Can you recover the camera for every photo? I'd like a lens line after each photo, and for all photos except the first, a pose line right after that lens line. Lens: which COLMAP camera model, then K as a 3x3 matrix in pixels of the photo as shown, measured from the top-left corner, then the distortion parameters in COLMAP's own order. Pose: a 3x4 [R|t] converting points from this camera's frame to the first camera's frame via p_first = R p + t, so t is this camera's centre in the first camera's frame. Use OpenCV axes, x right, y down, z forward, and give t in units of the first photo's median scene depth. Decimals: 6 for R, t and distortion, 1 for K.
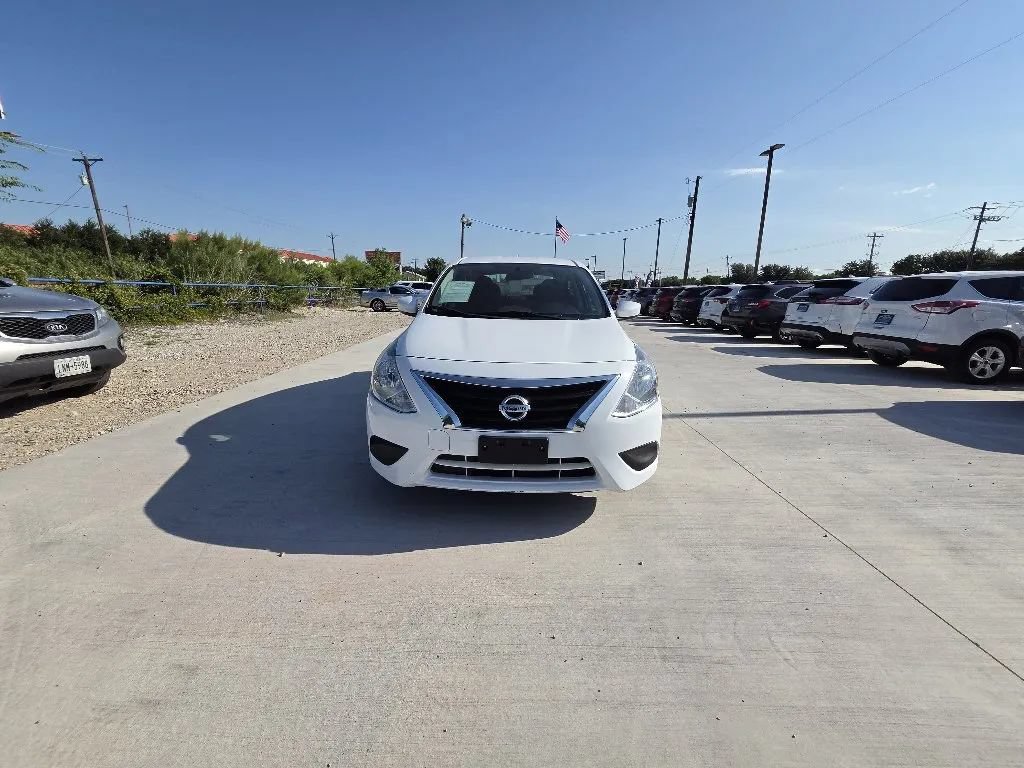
lens RADIAL K [[417.4, 0, 510.9], [0, 417.4, 379.0], [0, 0, 1]] dist [-0.002513, 0.003791]
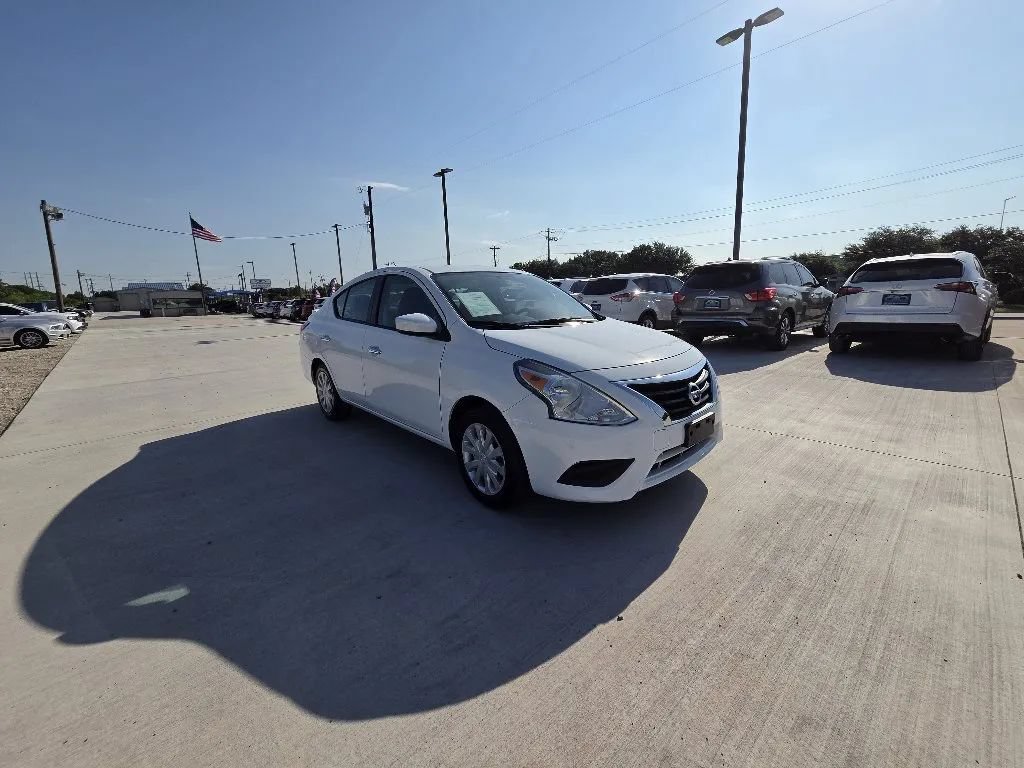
lens RADIAL K [[419.3, 0, 512.6], [0, 419.3, 381.7], [0, 0, 1]] dist [-0.002629, -0.000563]
pose [[0.727364, -0.184442, 0.661002, -0.349693], [0.191189, 0.979533, 0.062940, -0.041614], [-0.659082, 0.080596, 0.747740, 0.140586]]
